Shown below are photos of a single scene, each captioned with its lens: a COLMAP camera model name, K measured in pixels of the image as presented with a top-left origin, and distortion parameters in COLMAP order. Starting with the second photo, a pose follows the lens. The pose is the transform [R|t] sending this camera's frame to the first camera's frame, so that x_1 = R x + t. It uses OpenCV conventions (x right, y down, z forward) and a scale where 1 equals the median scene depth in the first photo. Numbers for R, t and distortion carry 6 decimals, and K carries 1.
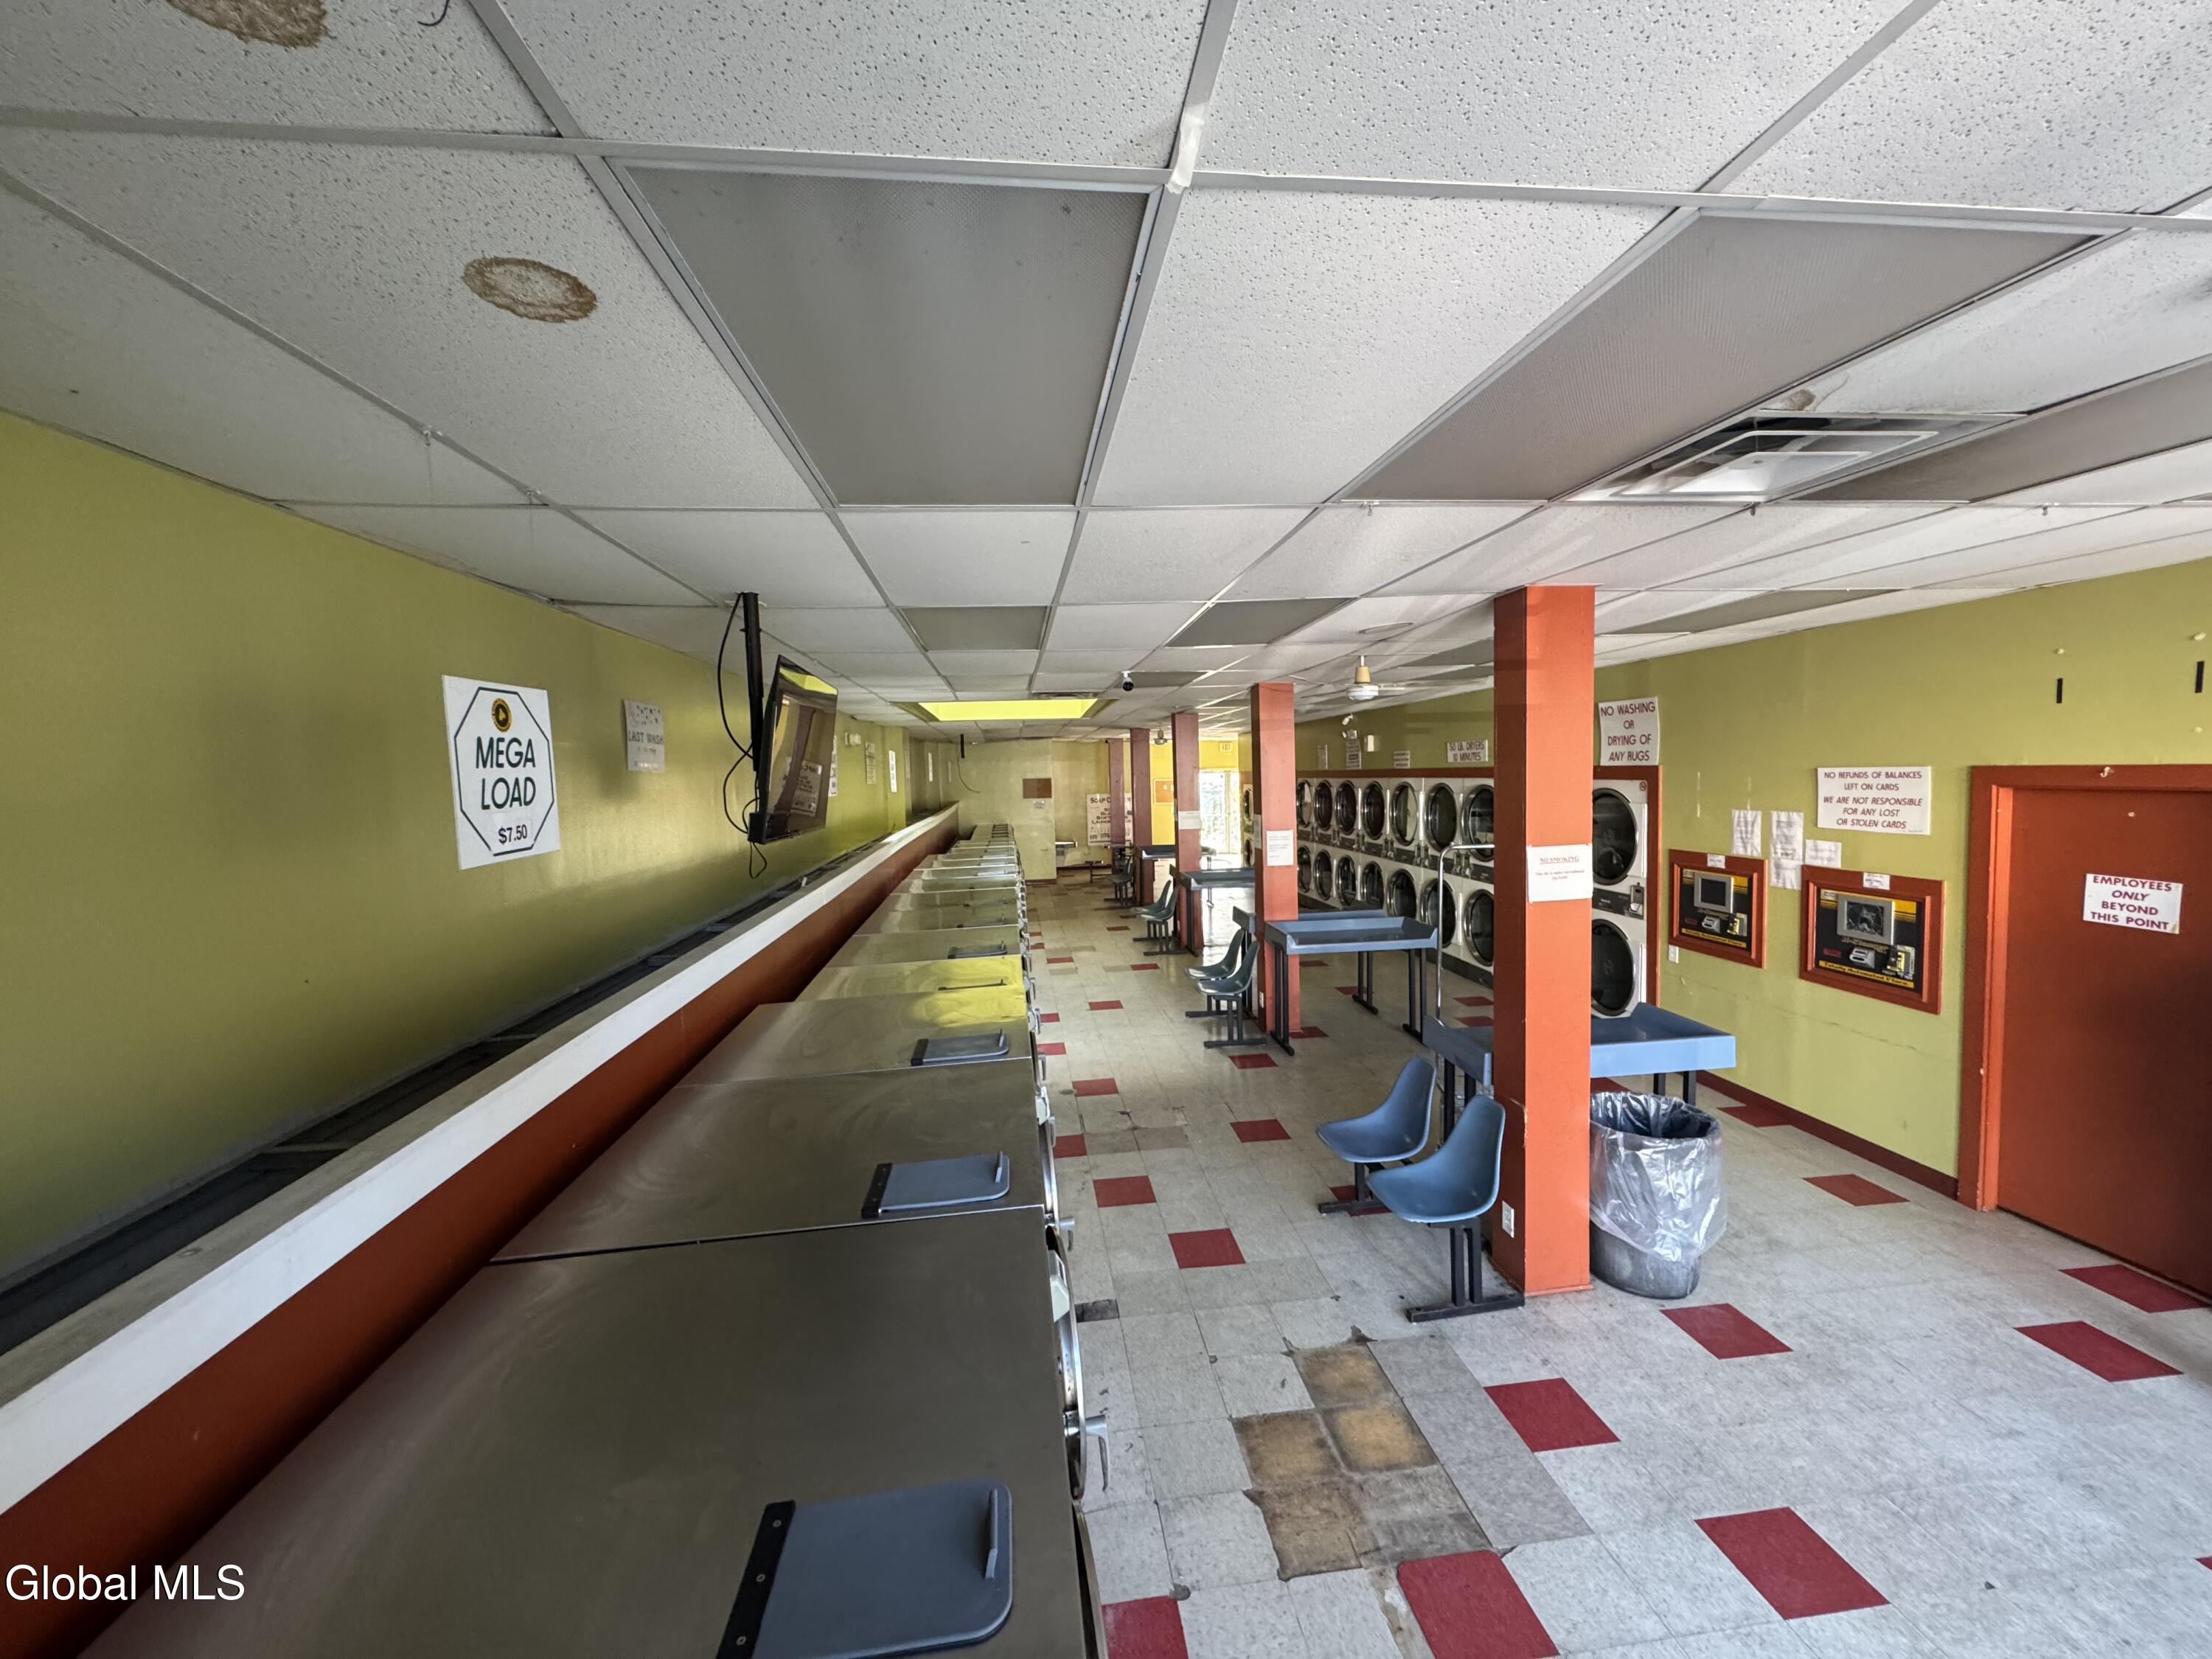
lens RADIAL K [[877.3, 0, 1112.3], [0, 877.3, 832.9], [0, 0, 1]] dist [-0.002845, 0.000576]
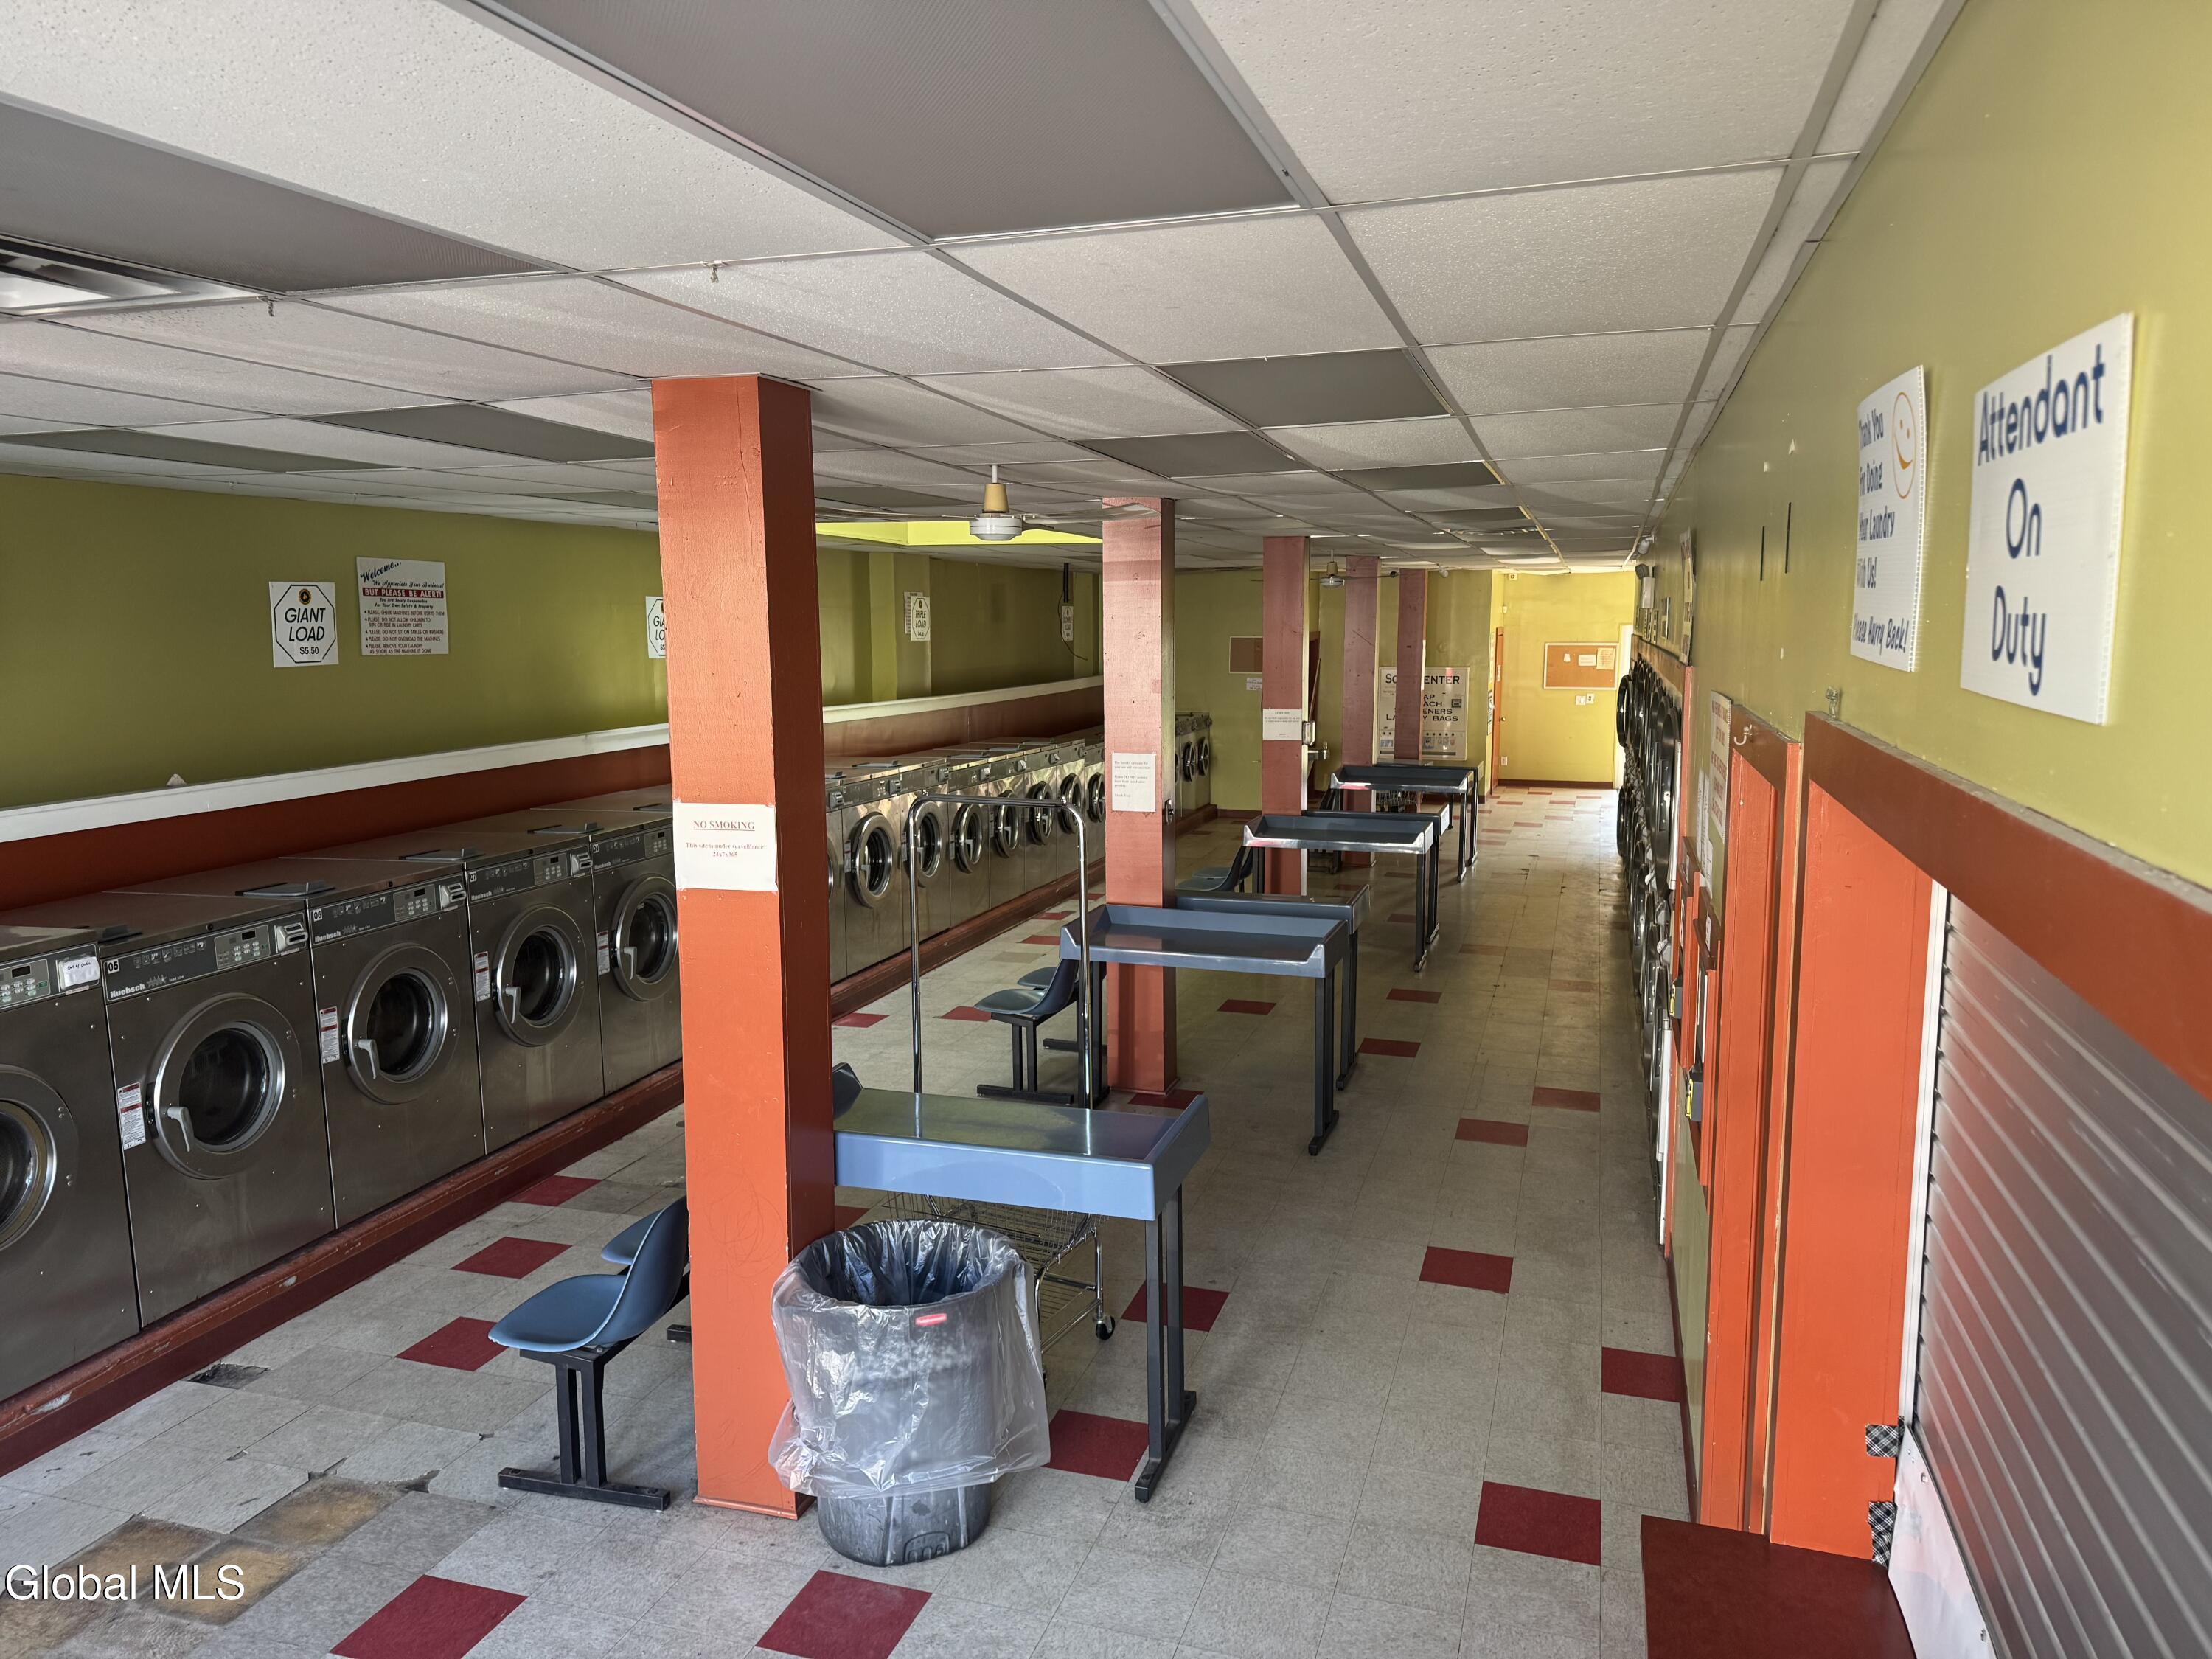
lens RADIAL K [[1531.3, 0, 1104.6], [0, 1531.3, 823.9], [0, 0, 1]] dist [0.058831, -0.083195]
pose [[0.915632, 0.080822, -0.393809, 0.948129], [-0.053593, 0.995379, 0.079676, -0.057177], [0.398429, -0.051849, 0.915732, 0.092164]]
